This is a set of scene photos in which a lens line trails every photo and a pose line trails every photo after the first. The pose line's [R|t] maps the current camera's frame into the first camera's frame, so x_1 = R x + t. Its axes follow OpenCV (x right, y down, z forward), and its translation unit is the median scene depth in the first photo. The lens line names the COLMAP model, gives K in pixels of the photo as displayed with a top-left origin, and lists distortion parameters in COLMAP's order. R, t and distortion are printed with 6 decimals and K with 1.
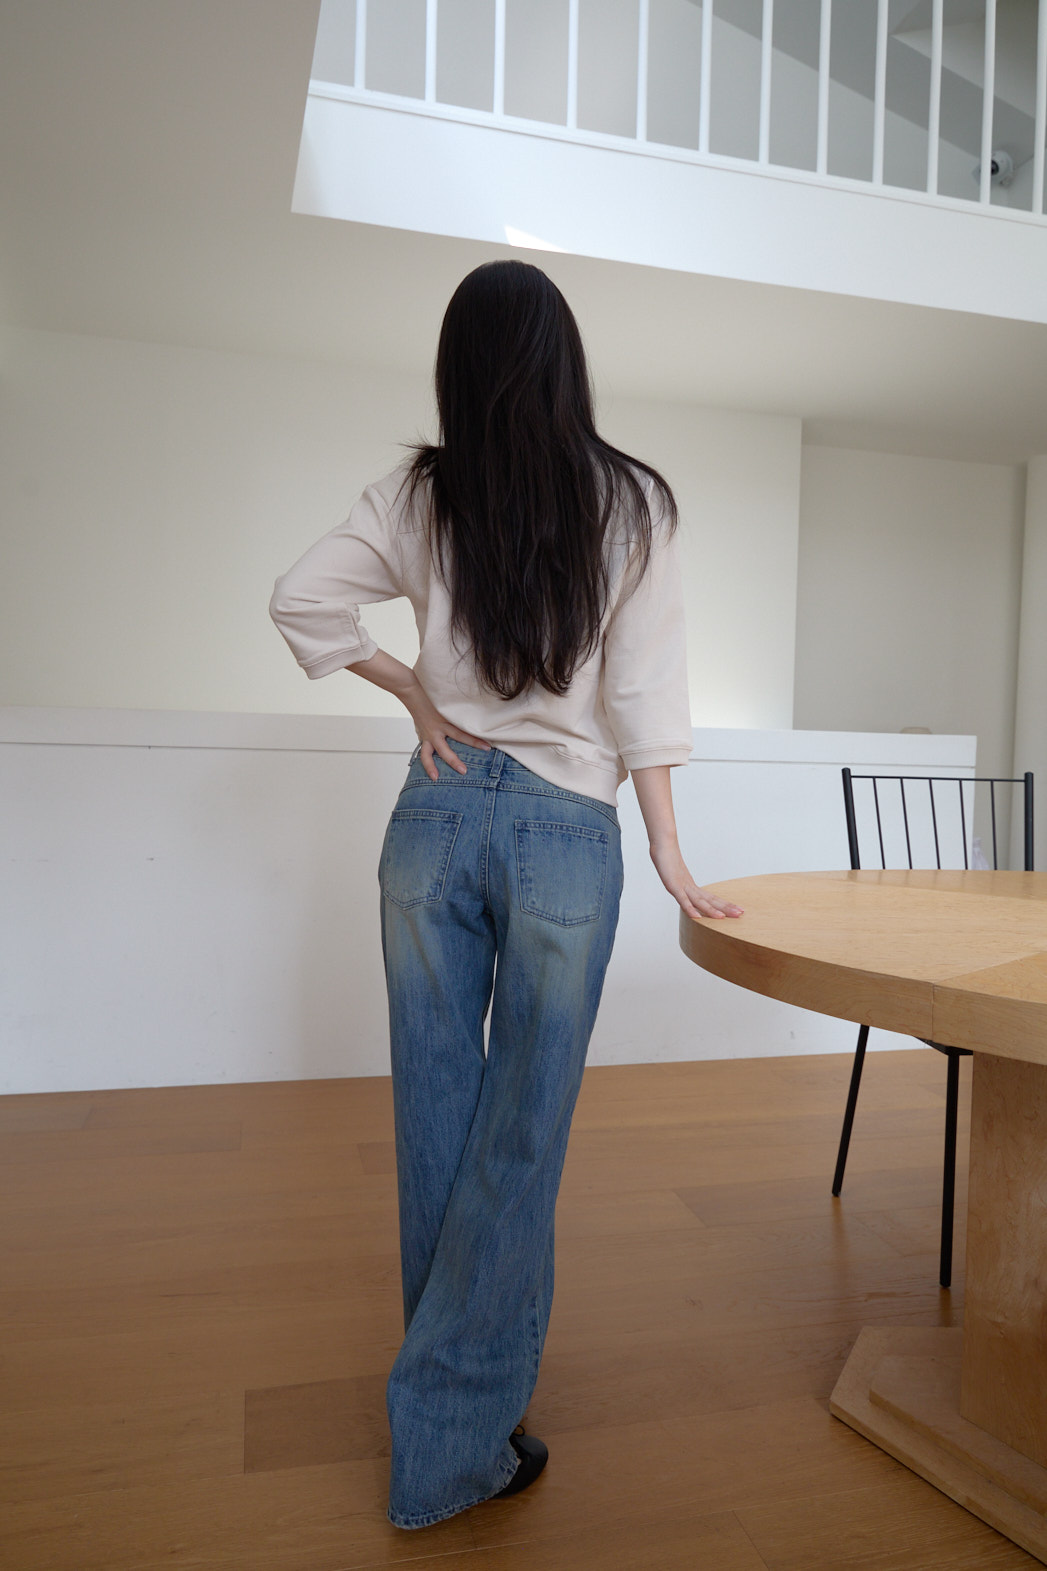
lens RADIAL K [[1038.9, 0, 530.0], [0, 1038.9, 790.9], [0, 0, 1]] dist [0.006576, -0.004907]
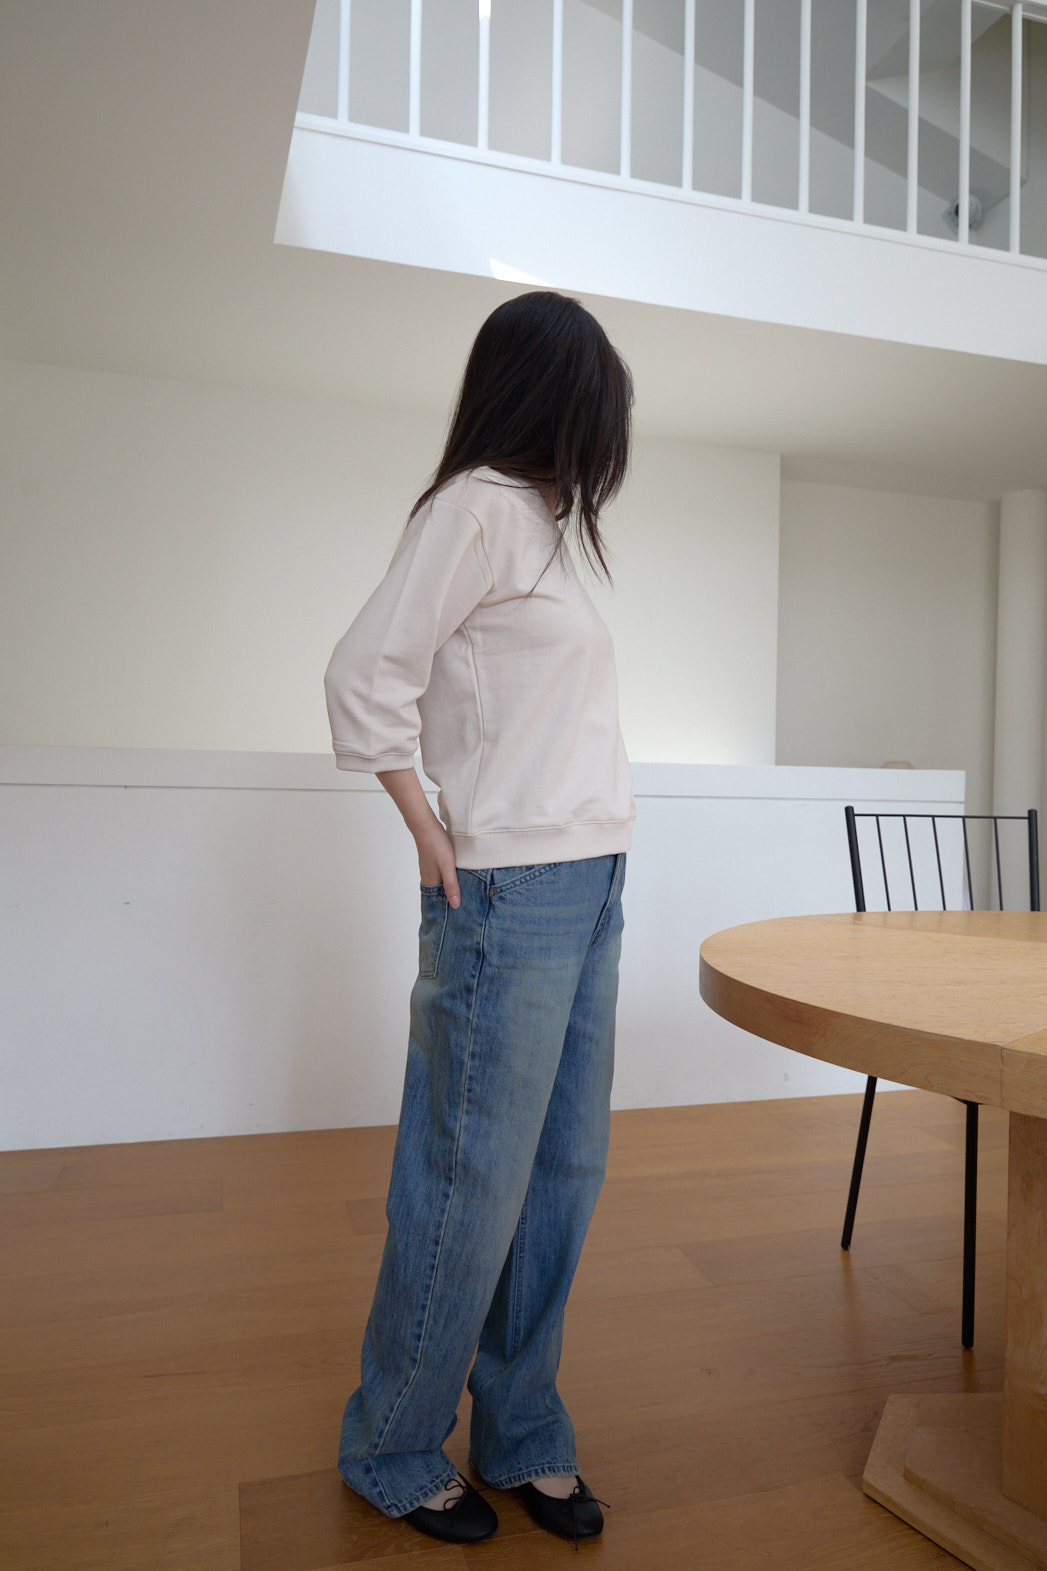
lens RADIAL K [[1038.9, 0, 527.6], [0, 1038.9, 794.1], [0, 0, 1]] dist [0.006576, -0.004907]
pose [[0.999548, -0.005308, 0.029599, -0.027005], [0.006165, 0.999562, -0.028948, -0.006884], [-0.029433, 0.029117, 0.999143, 0.031377]]
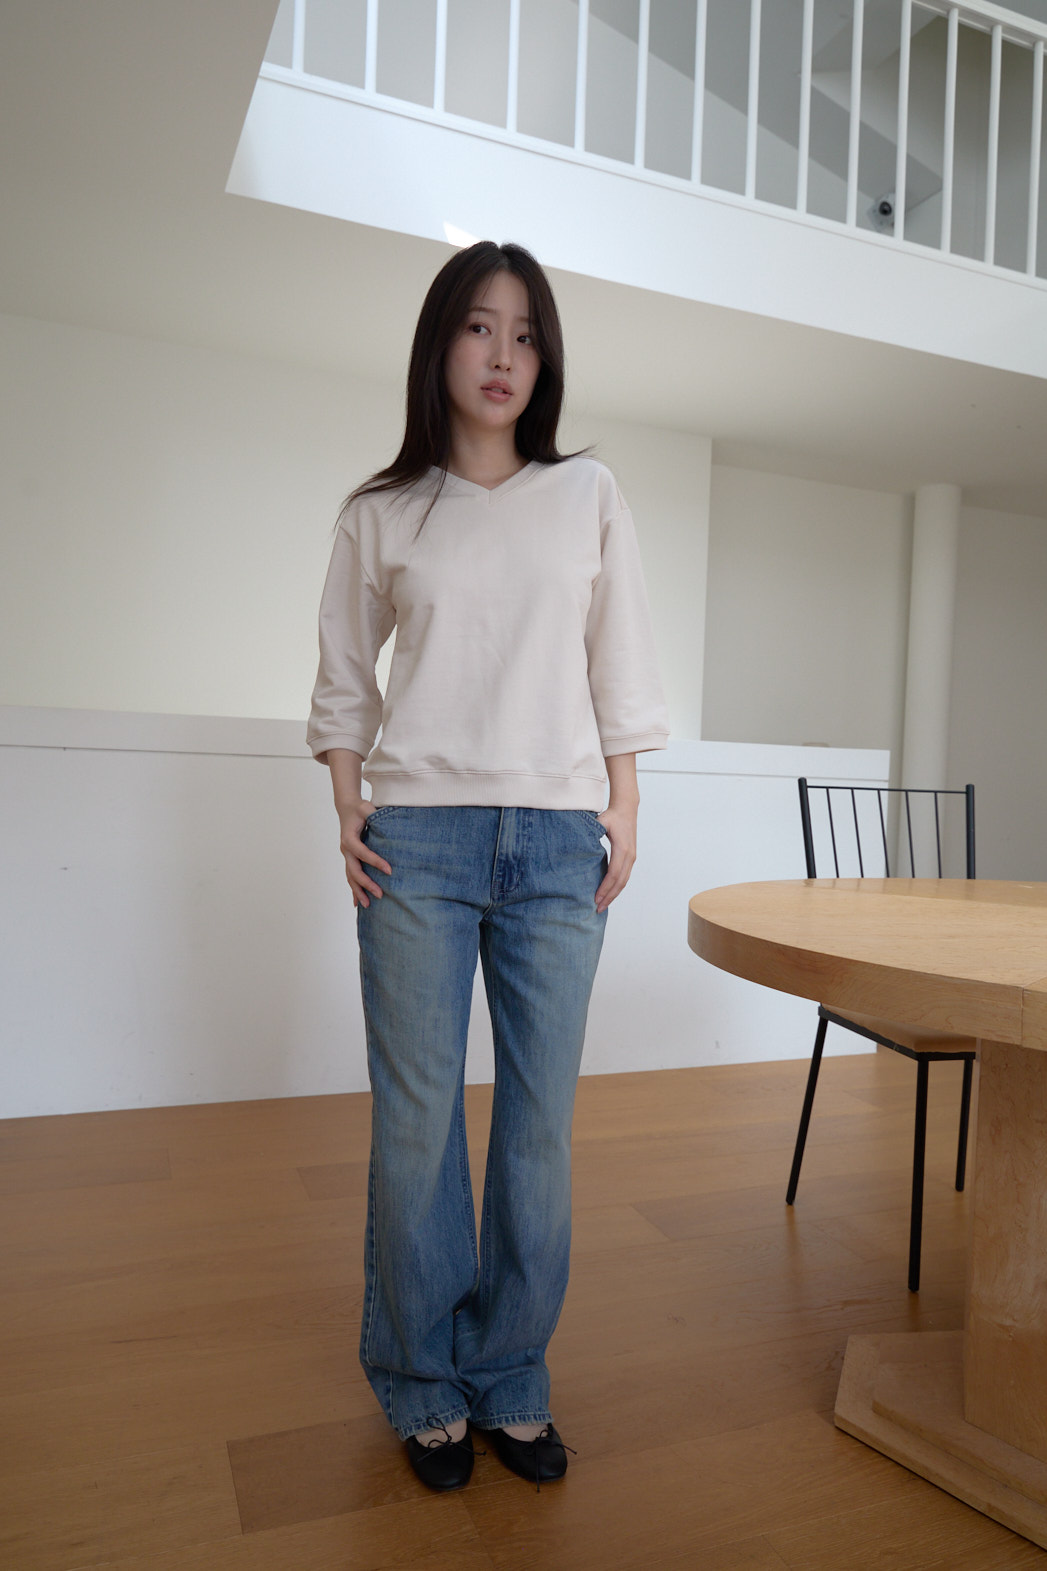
lens RADIAL K [[1038.9, 0, 519.7], [0, 1038.9, 791.4], [0, 0, 1]] dist [0.006576, -0.004907]
pose [[0.992700, 0.009508, 0.120231, -0.088937], [-0.007974, 0.999881, -0.013233, 0.006535], [-0.120343, 0.012177, 0.992658, 0.030730]]
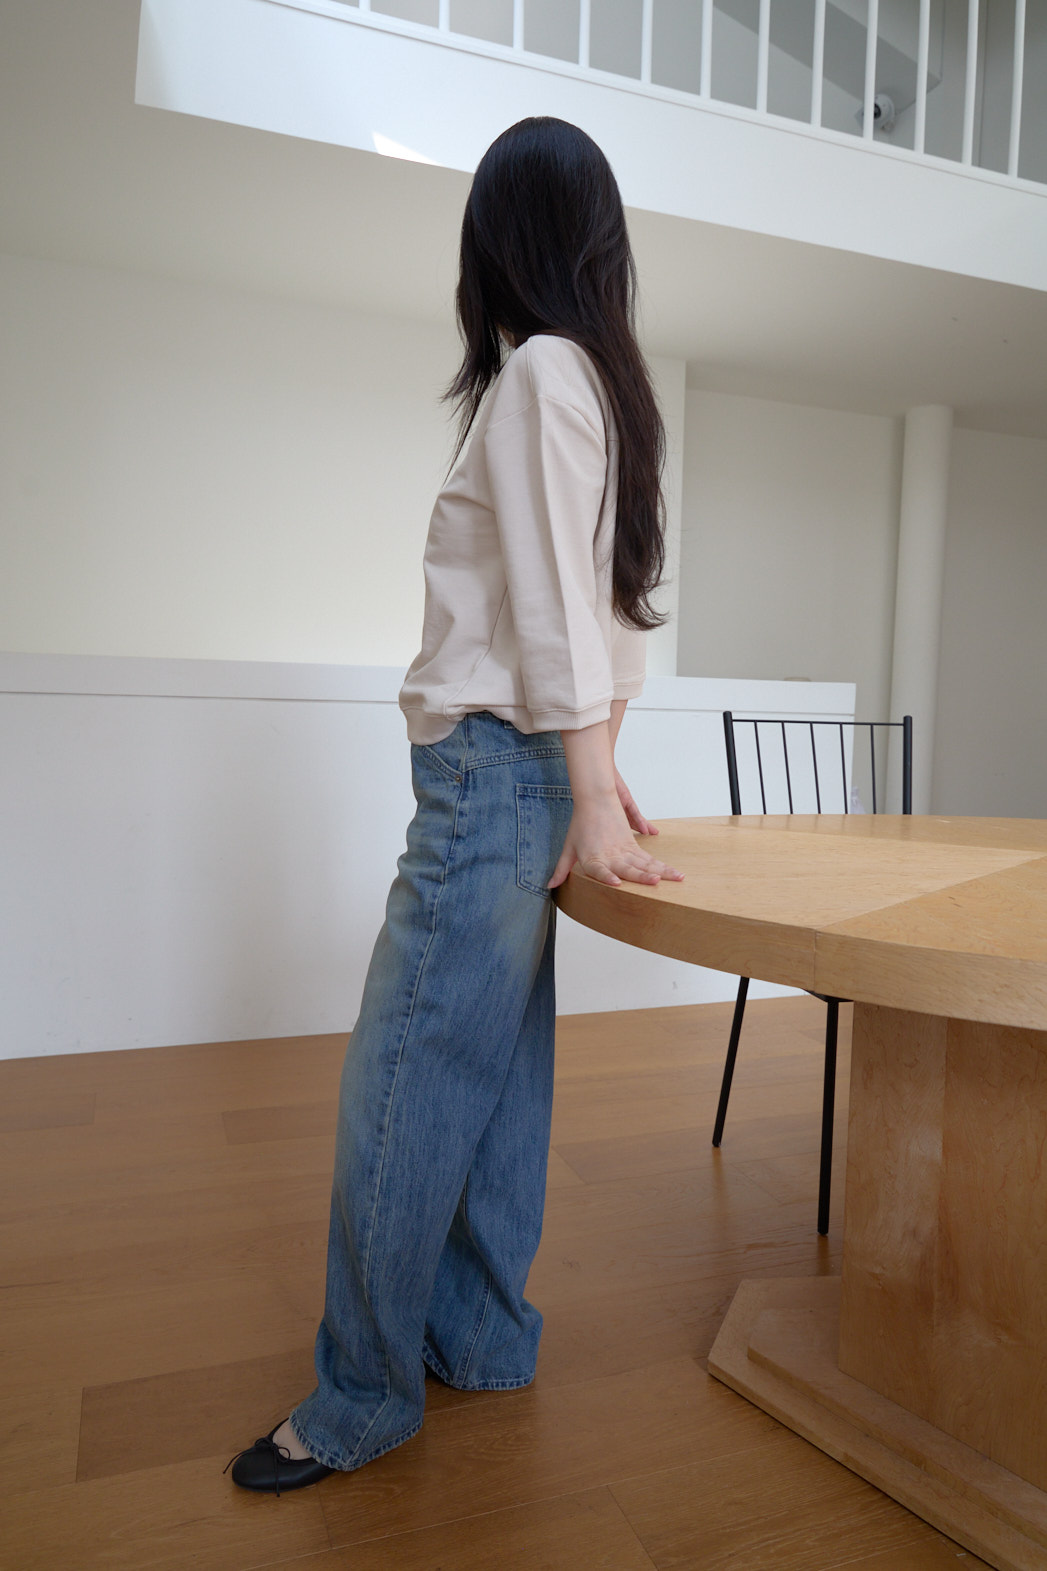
lens RADIAL K [[1038.9, 0, 520.9], [0, 1038.9, 786.1], [0, 0, 1]] dist [0.006576, -0.004907]
pose [[0.995317, -0.008443, 0.096295, 0.017545], [0.004802, 0.999267, 0.037988, 0.009587], [-0.096545, -0.037348, 0.994628, 0.049200]]
